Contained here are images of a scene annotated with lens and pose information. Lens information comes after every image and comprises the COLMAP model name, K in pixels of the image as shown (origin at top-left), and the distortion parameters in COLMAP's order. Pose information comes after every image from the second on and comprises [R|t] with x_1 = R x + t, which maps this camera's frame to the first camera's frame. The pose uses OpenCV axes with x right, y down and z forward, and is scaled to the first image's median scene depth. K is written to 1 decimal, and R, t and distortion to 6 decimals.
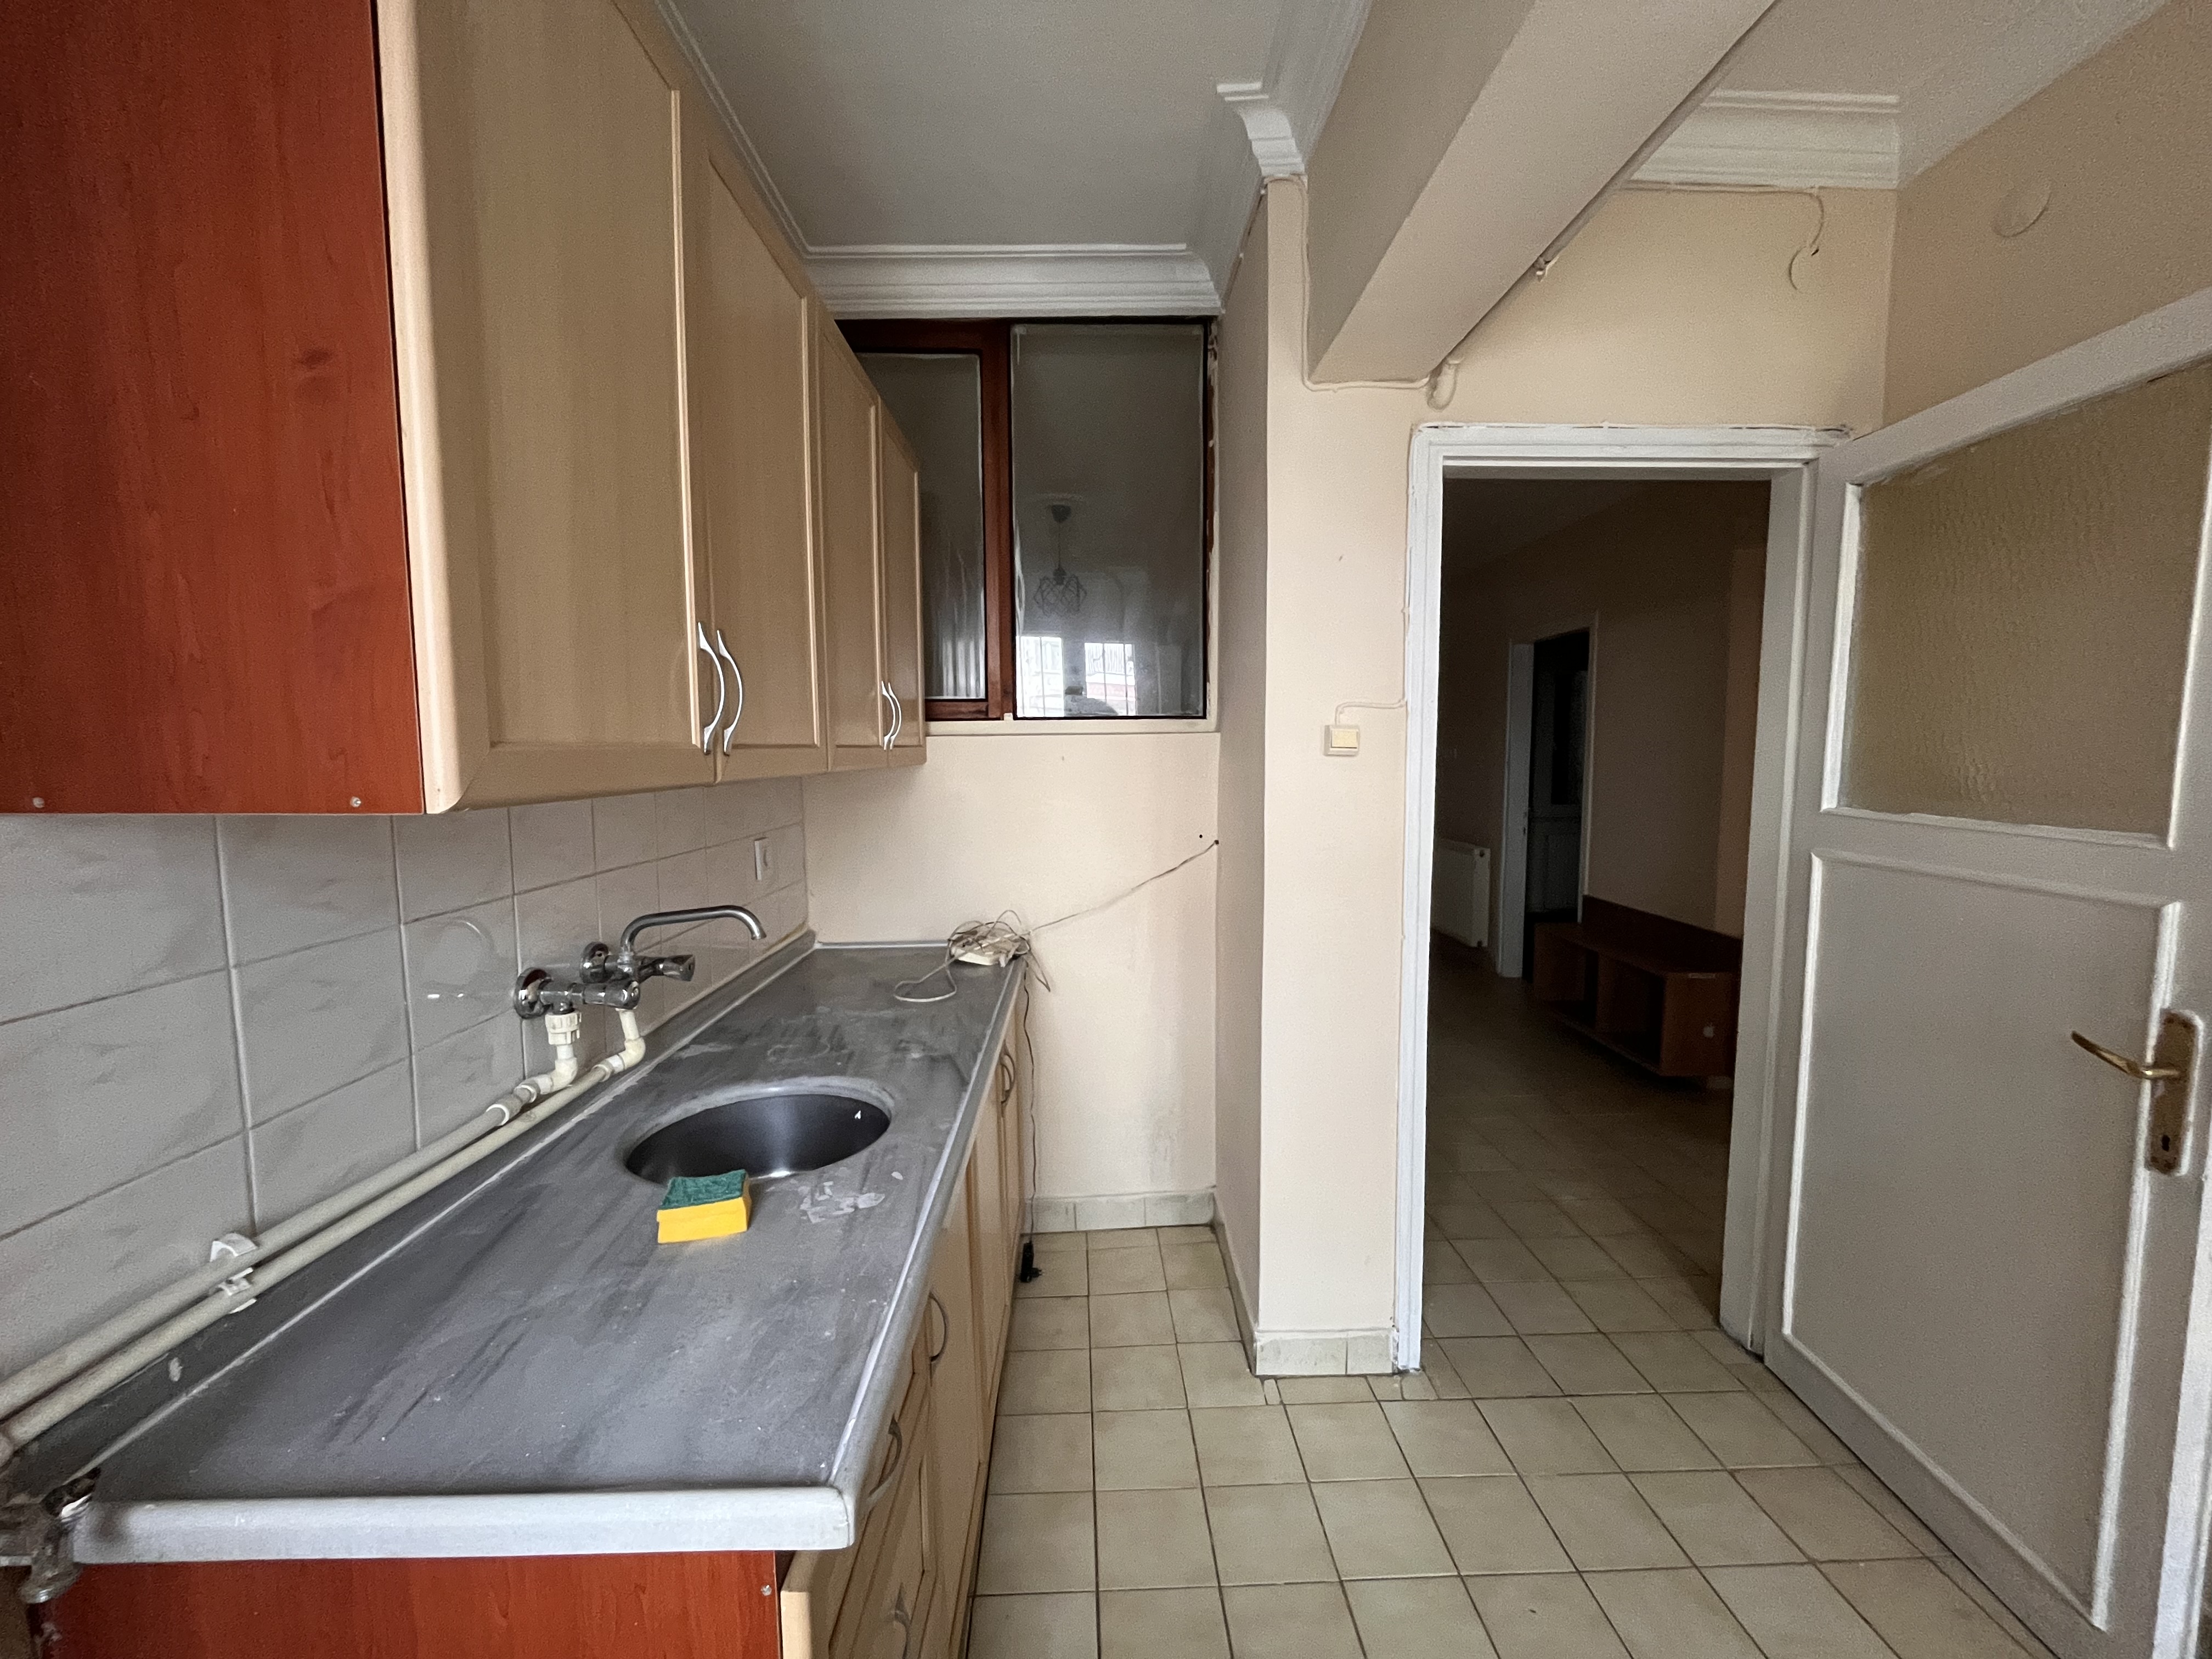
lens RADIAL K [[898.2, 0, 1101.4], [0, 898.2, 830.5], [0, 0, 1]] dist [-0.003367, -0.000367]
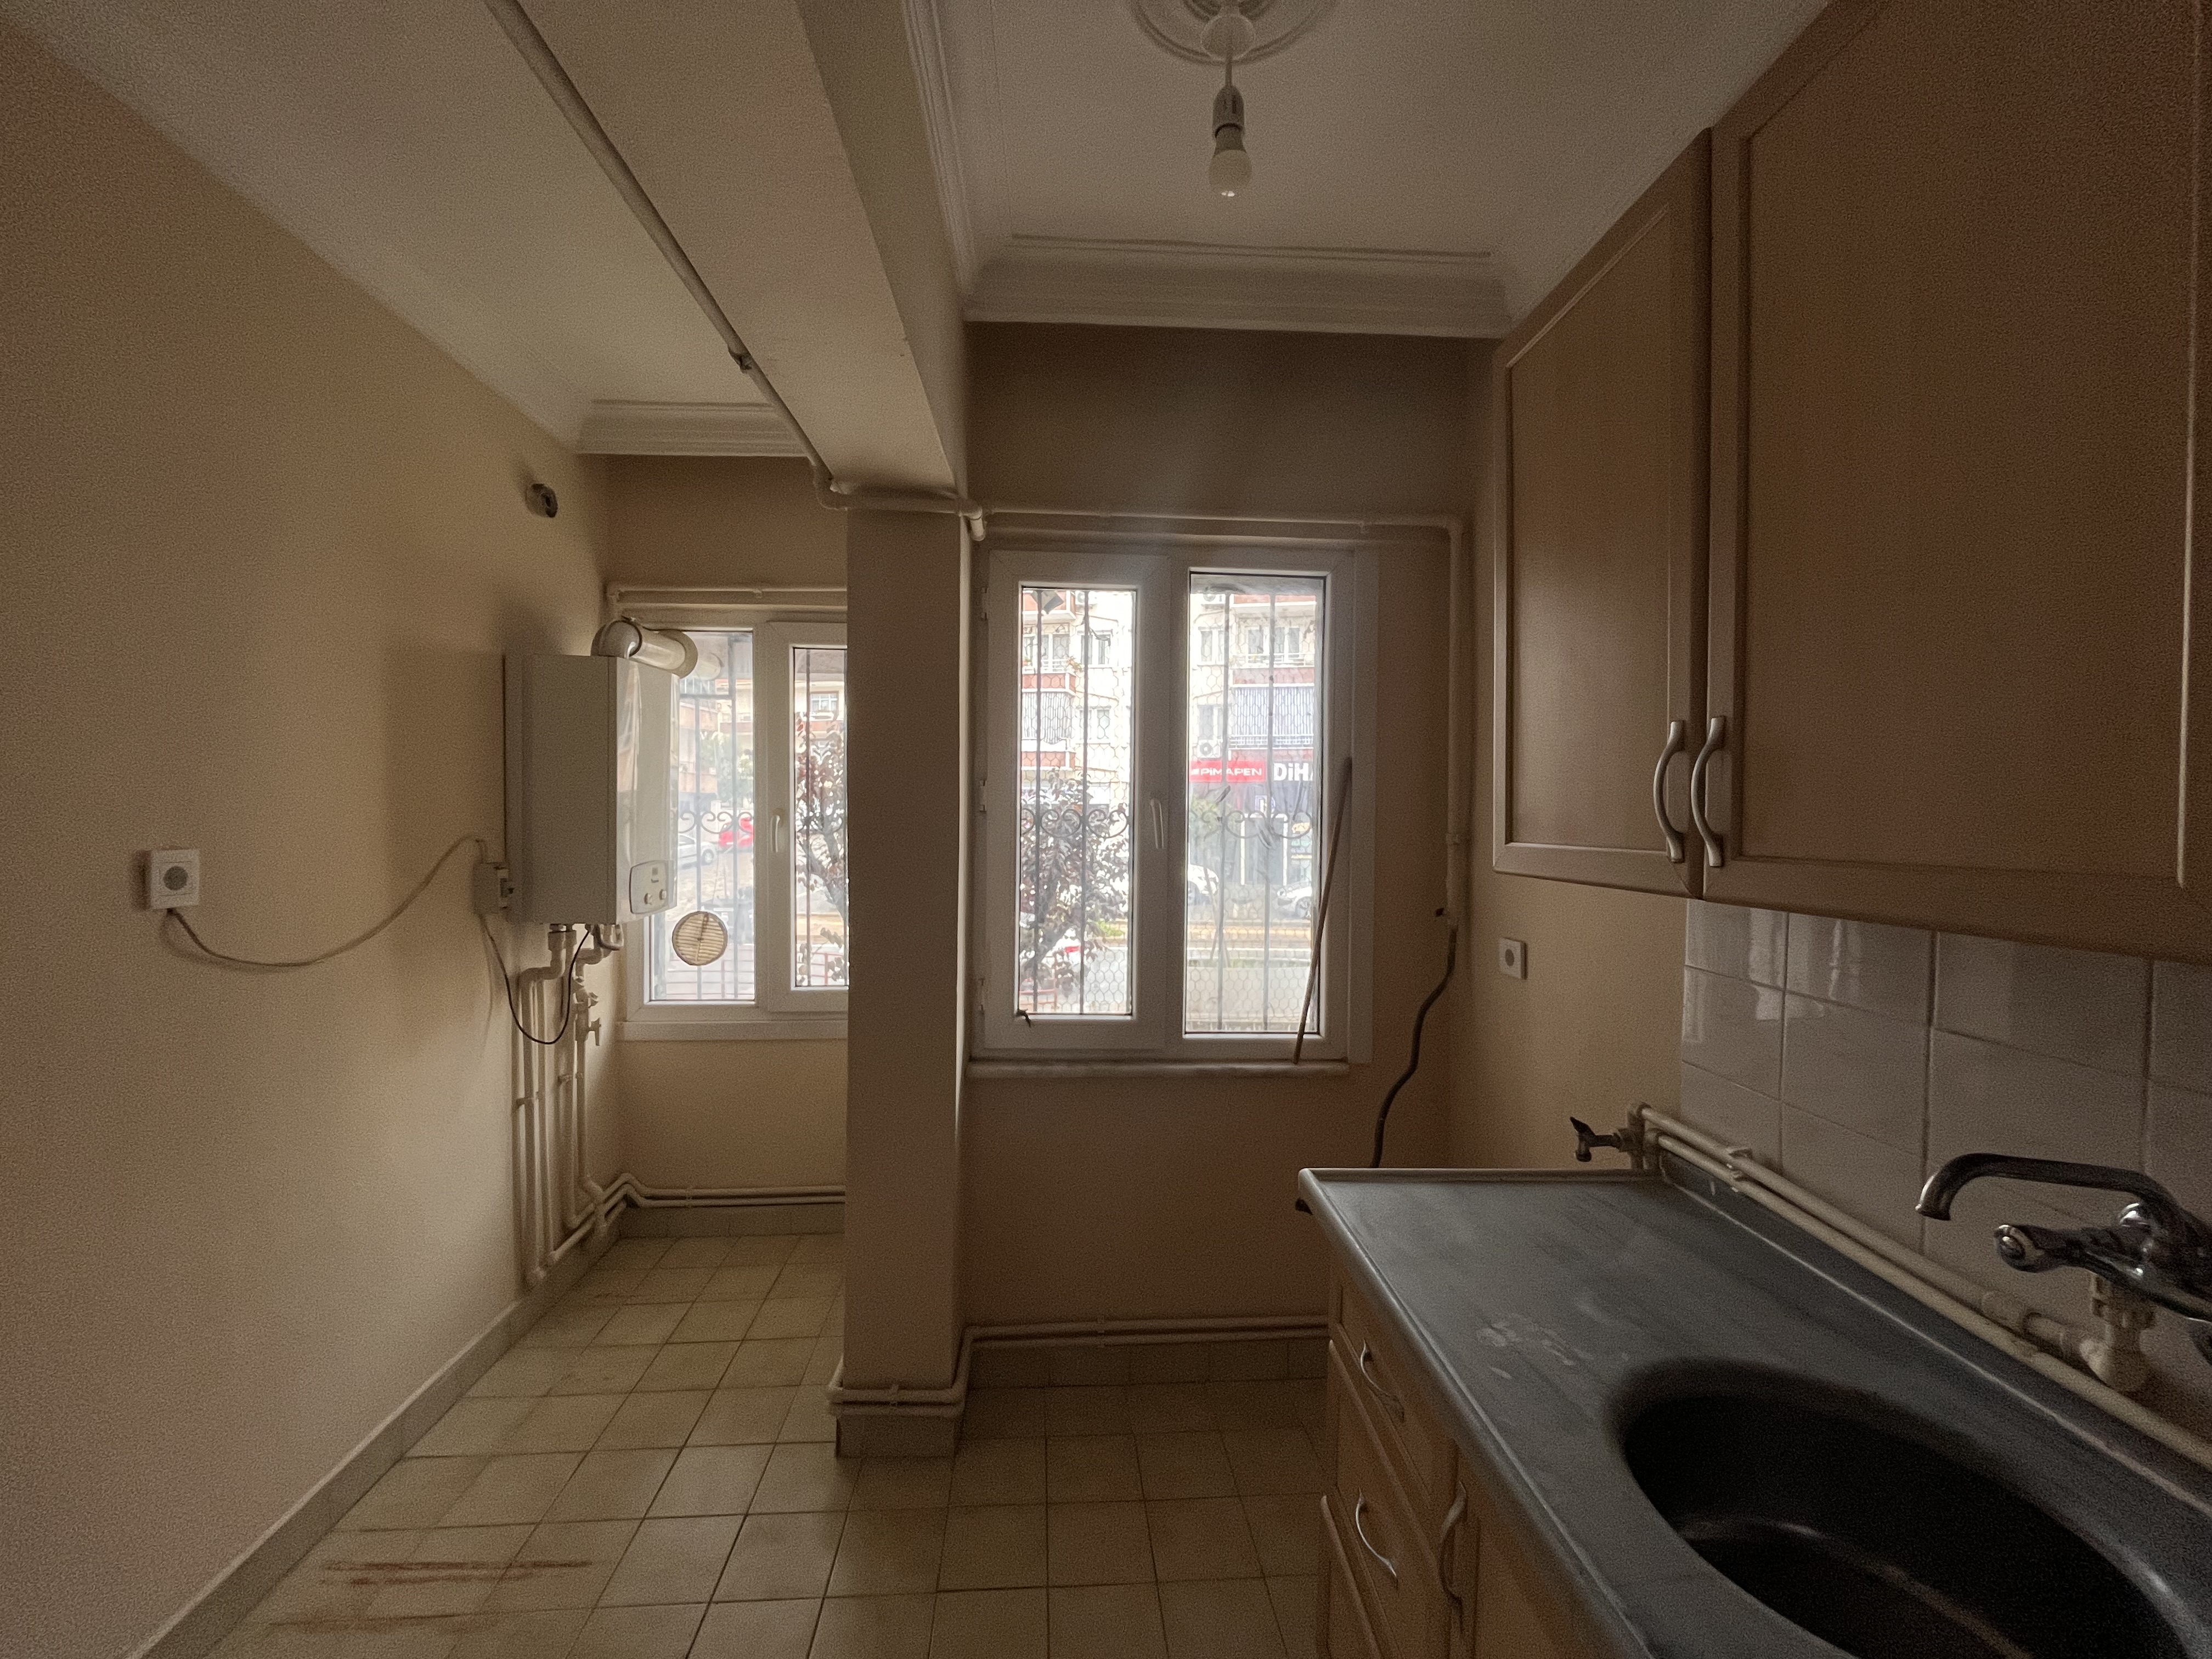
lens RADIAL K [[900.0, 0, 1096.7], [0, 900.0, 829.1], [0, 0, 1]] dist [-0.000766, -0.000016]
pose [[-0.999595, -0.000899, -0.028445, 0.113702], [-0.003926, 0.994299, 0.106556, -0.133289], [0.028187, 0.106625, -0.993900, 1.165816]]
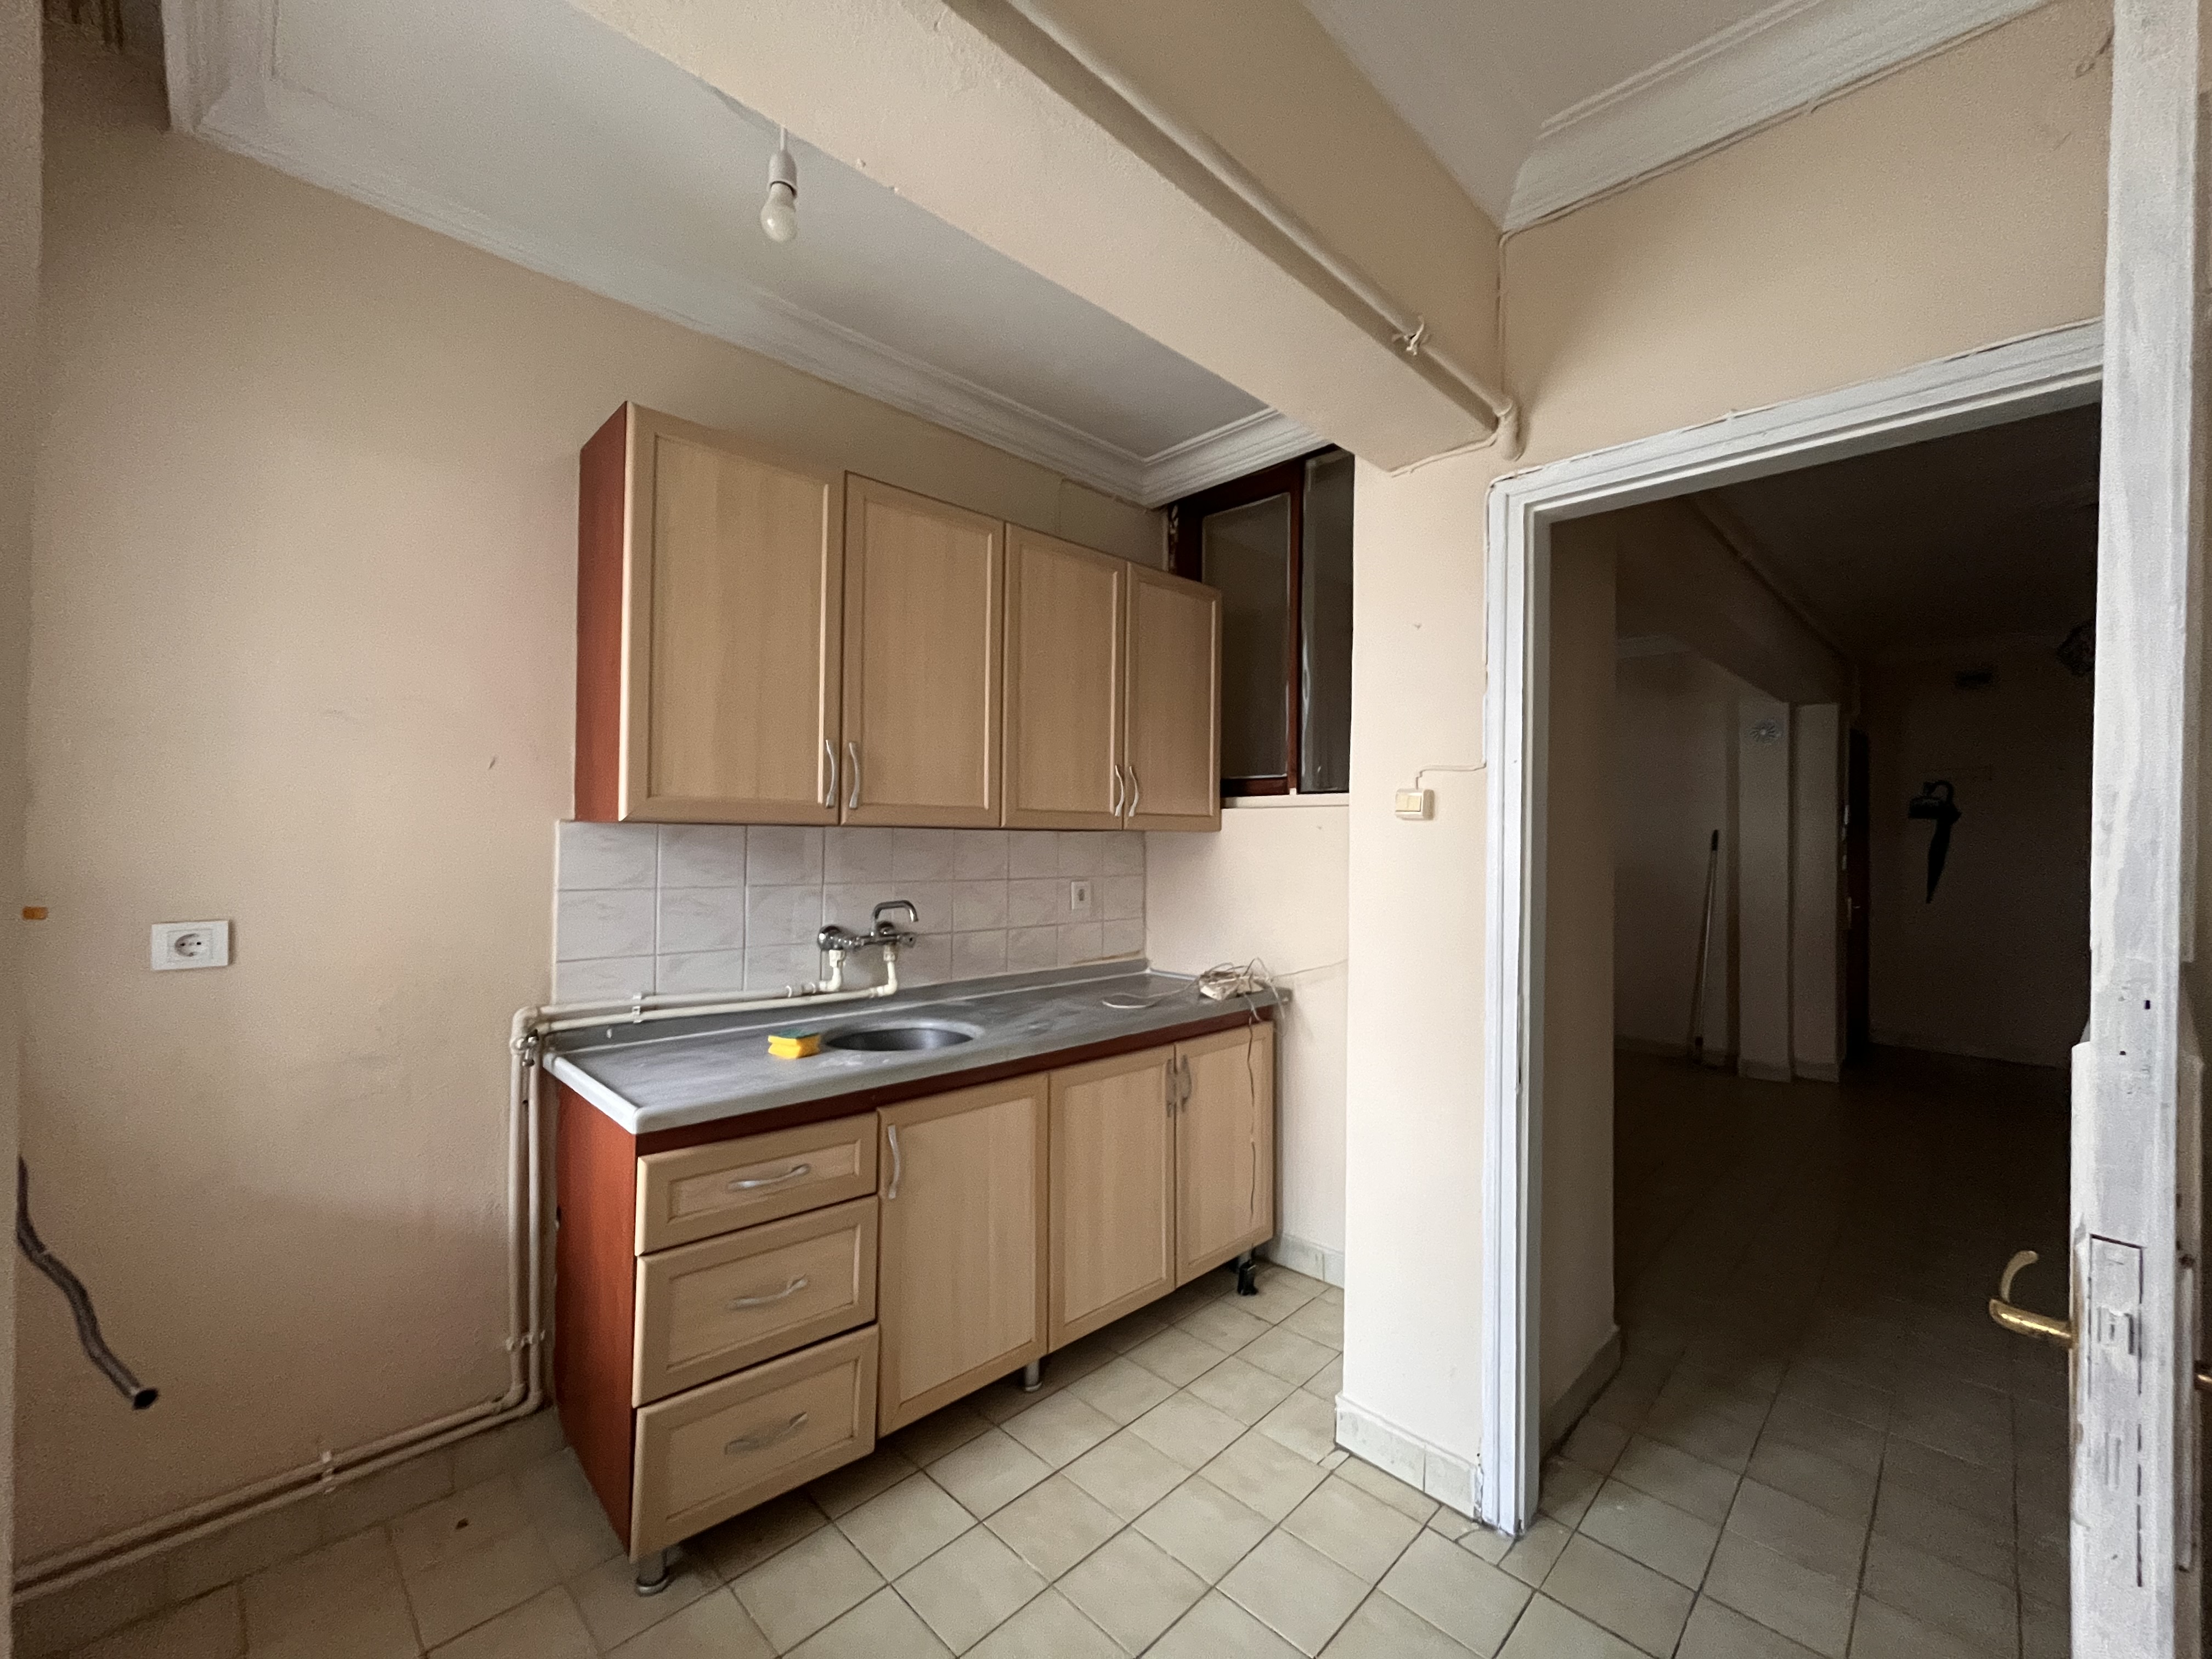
lens RADIAL K [[896.0, 0, 1101.0], [0, 896.0, 830.0], [0, 0, 1]] dist [-0.003291, -0.000424]
pose [[0.684418, 0.008977, -0.729034, 0.823732], [-0.082397, 0.994470, -0.065109, 0.022956], [0.724418, 0.104632, 0.681374, 0.077858]]
